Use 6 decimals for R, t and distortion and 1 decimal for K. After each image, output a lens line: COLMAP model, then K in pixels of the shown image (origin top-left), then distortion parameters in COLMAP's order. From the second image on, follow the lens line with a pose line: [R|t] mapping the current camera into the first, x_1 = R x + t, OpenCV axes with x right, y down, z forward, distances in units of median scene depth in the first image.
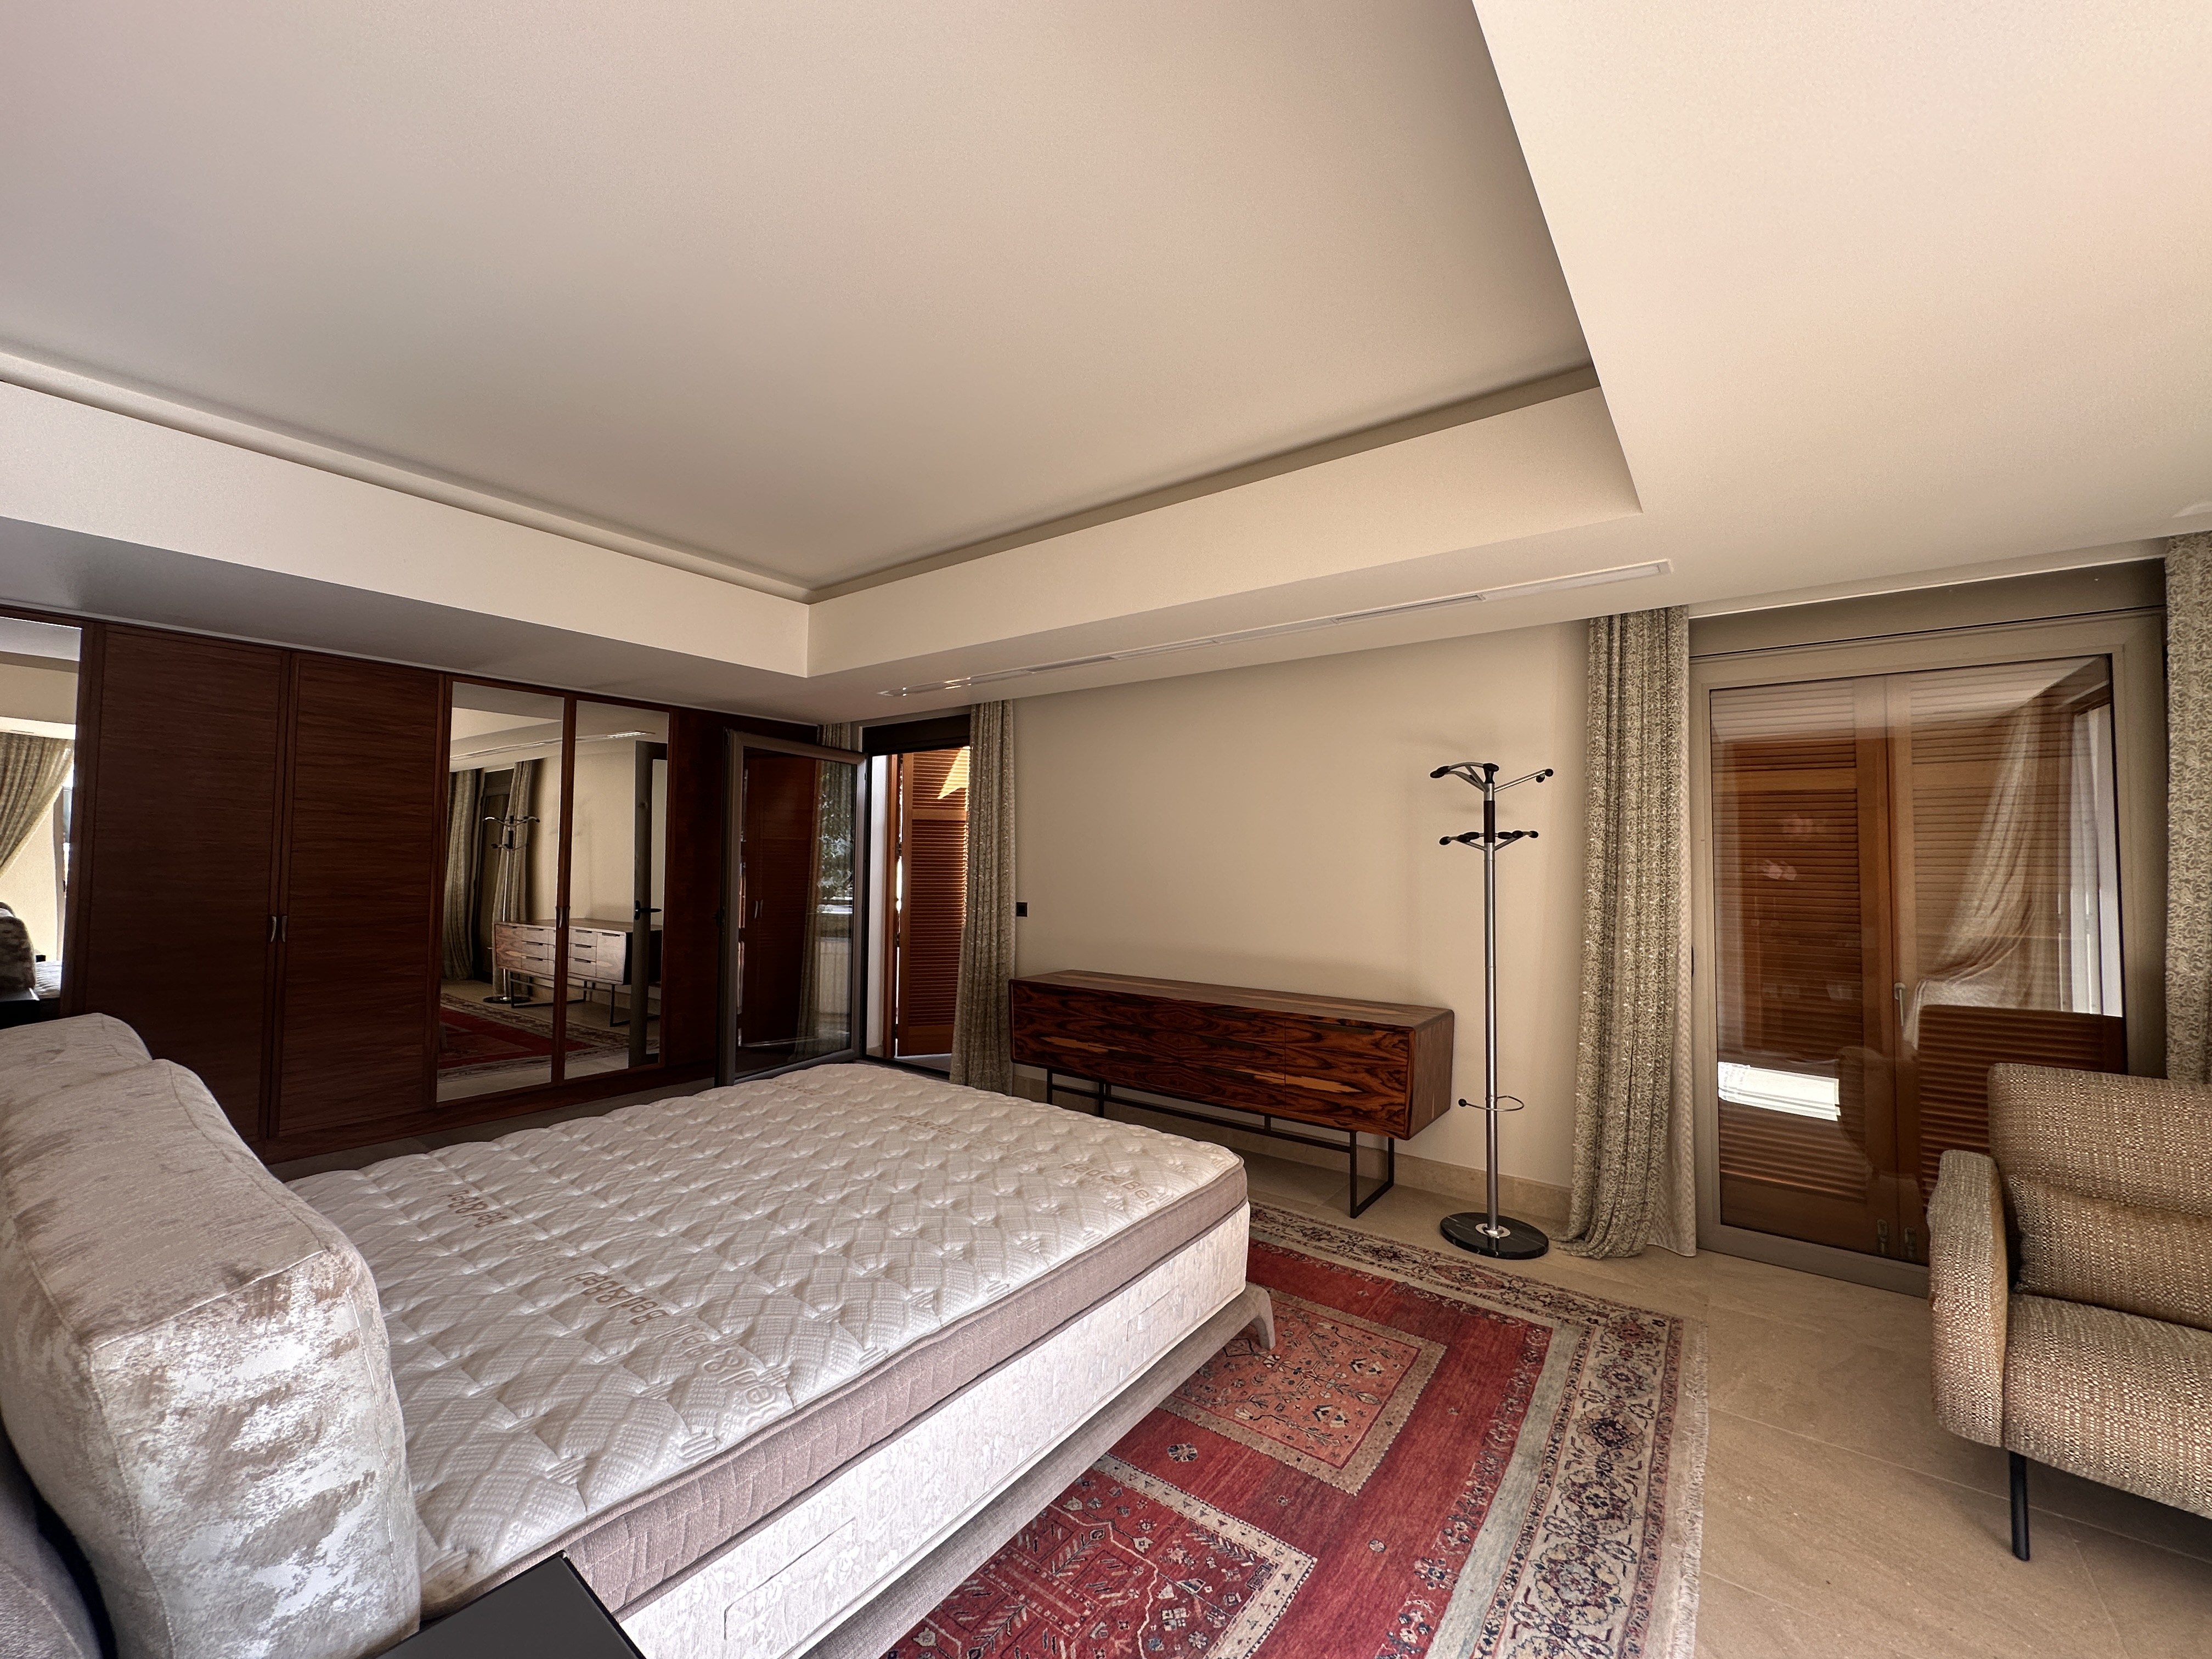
lens RADIAL K [[884.1, 0, 1106.0], [0, 884.1, 829.5], [0, 0, 1]] dist [-0.001142, 0.000476]
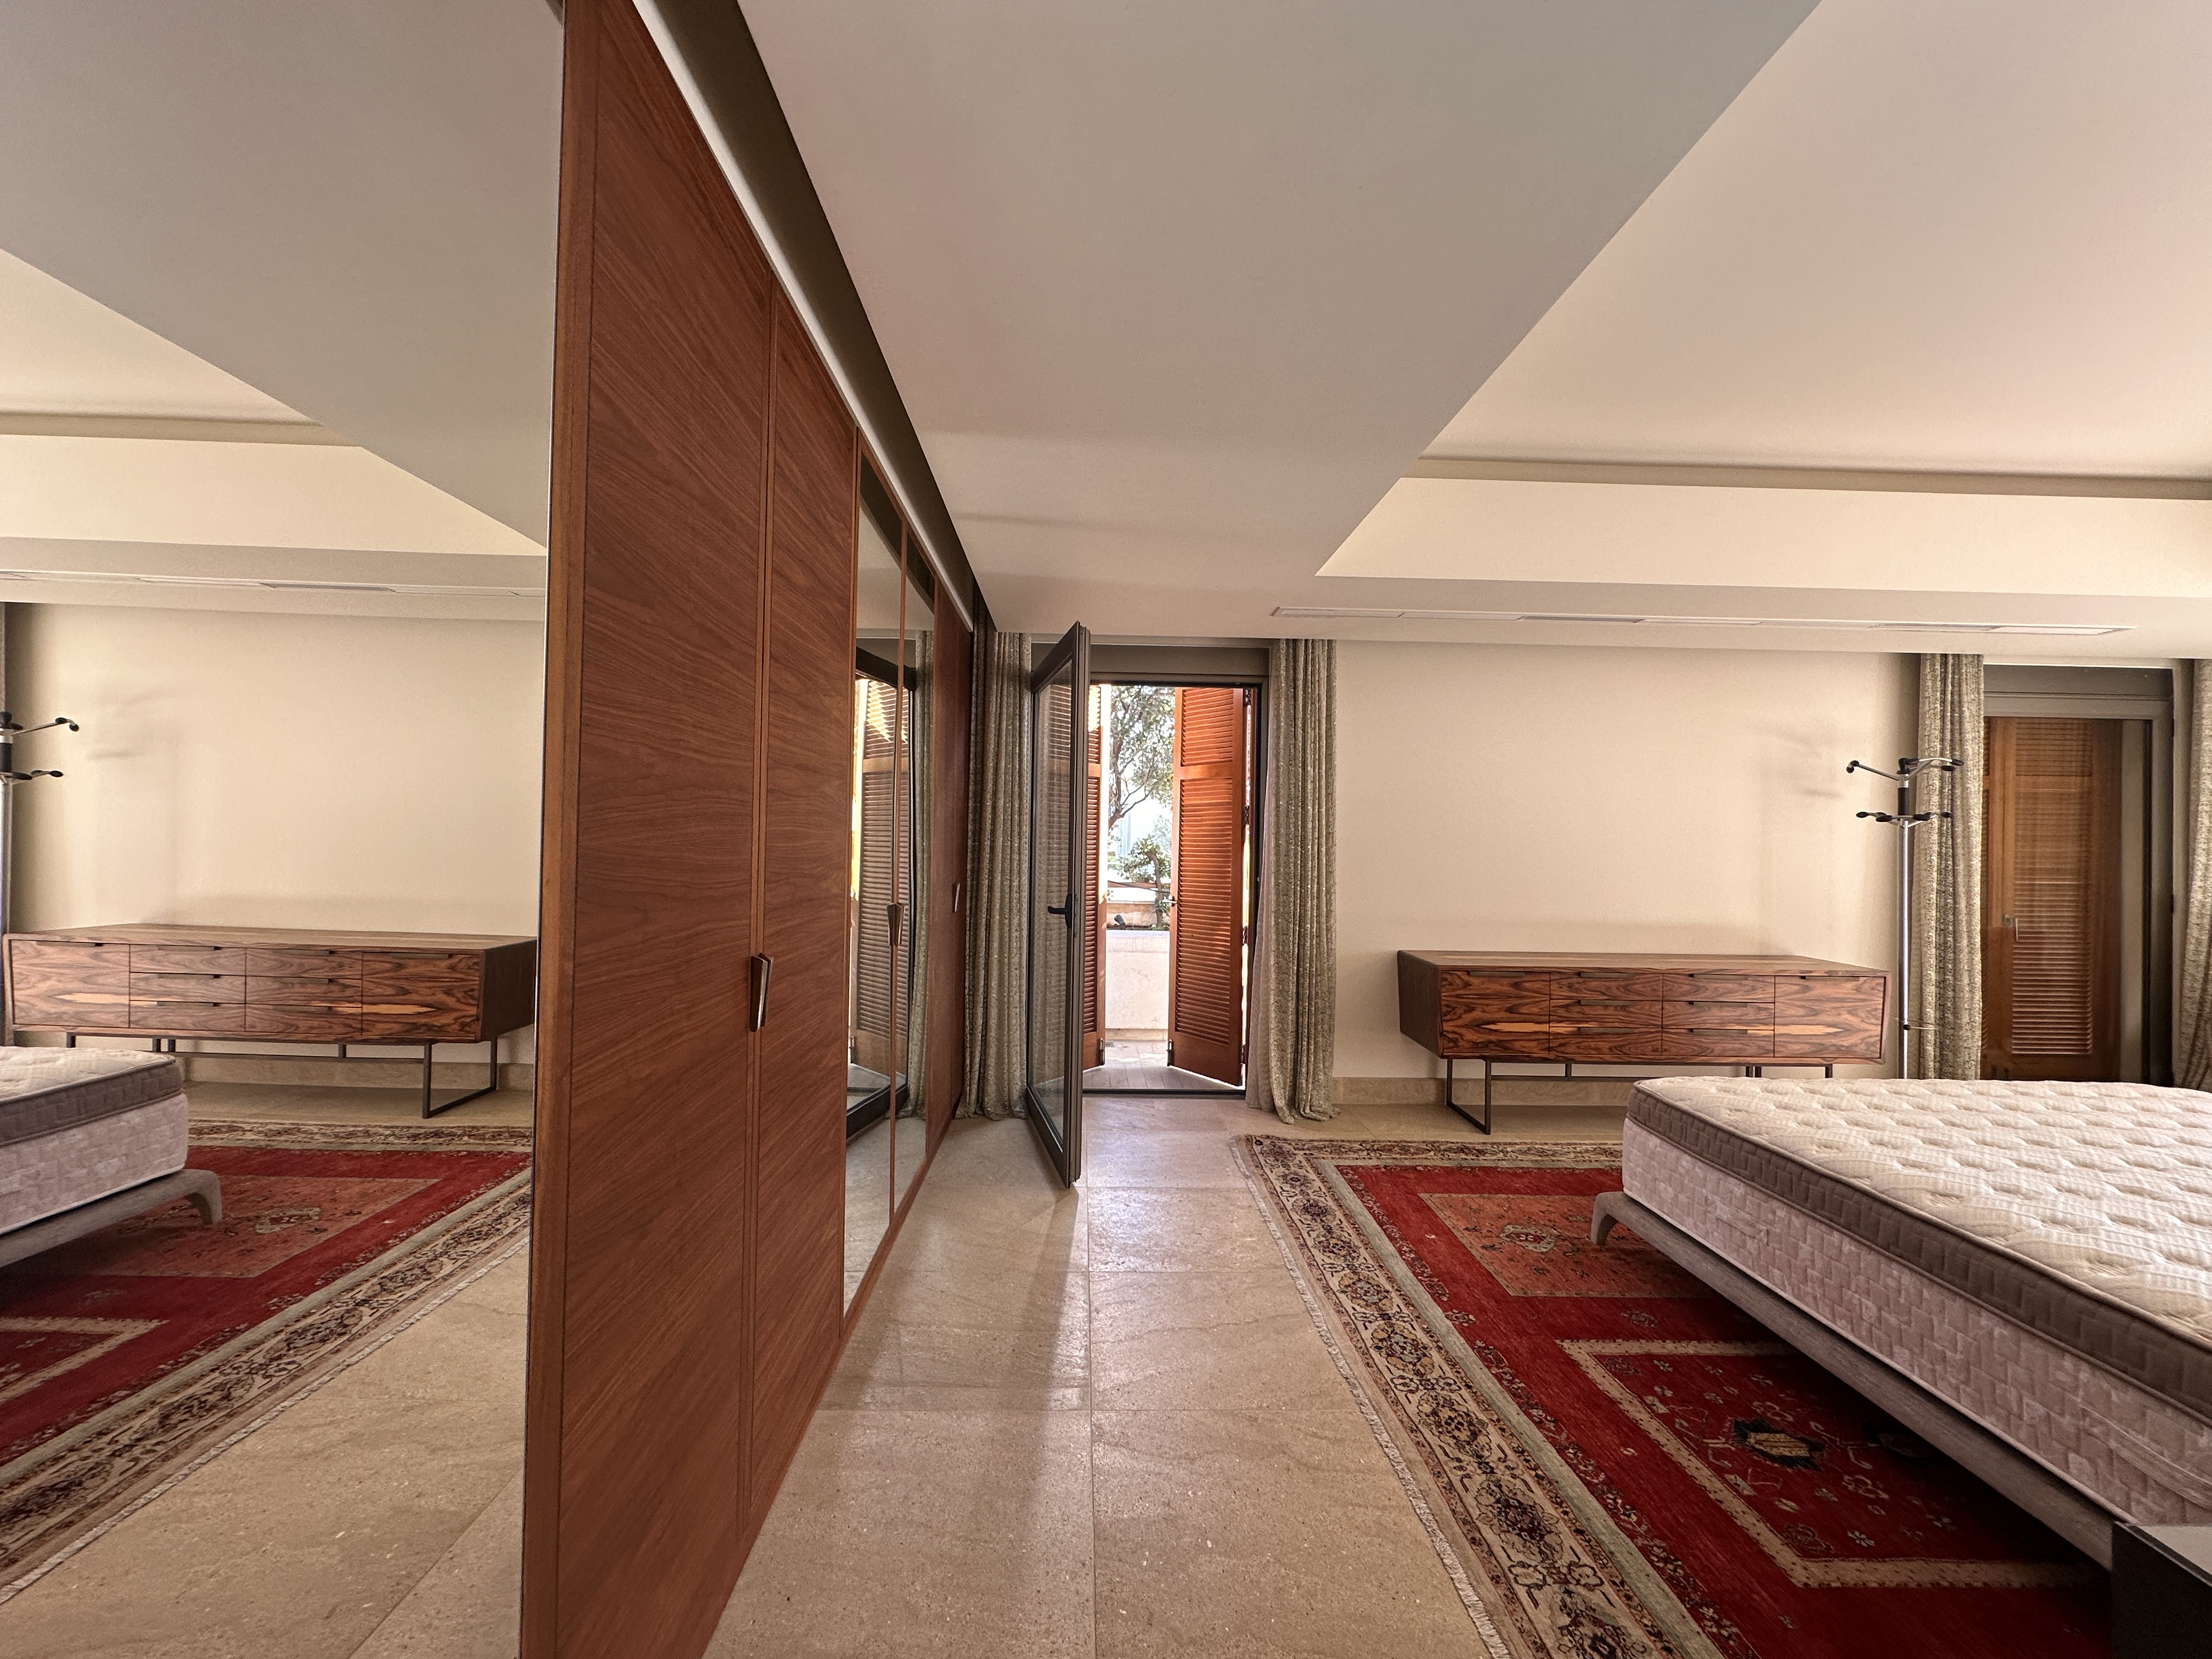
lens RADIAL K [[884.1, 0, 1106.0], [0, 884.1, 829.5], [0, 0, 1]] dist [-0.001142, 0.000476]
pose [[0.779396, 0.011349, 0.626429, -0.991171], [-0.035032, 0.999061, 0.025487, 0.026945], [-0.625552, -0.041809, 0.779061, 0.576562]]
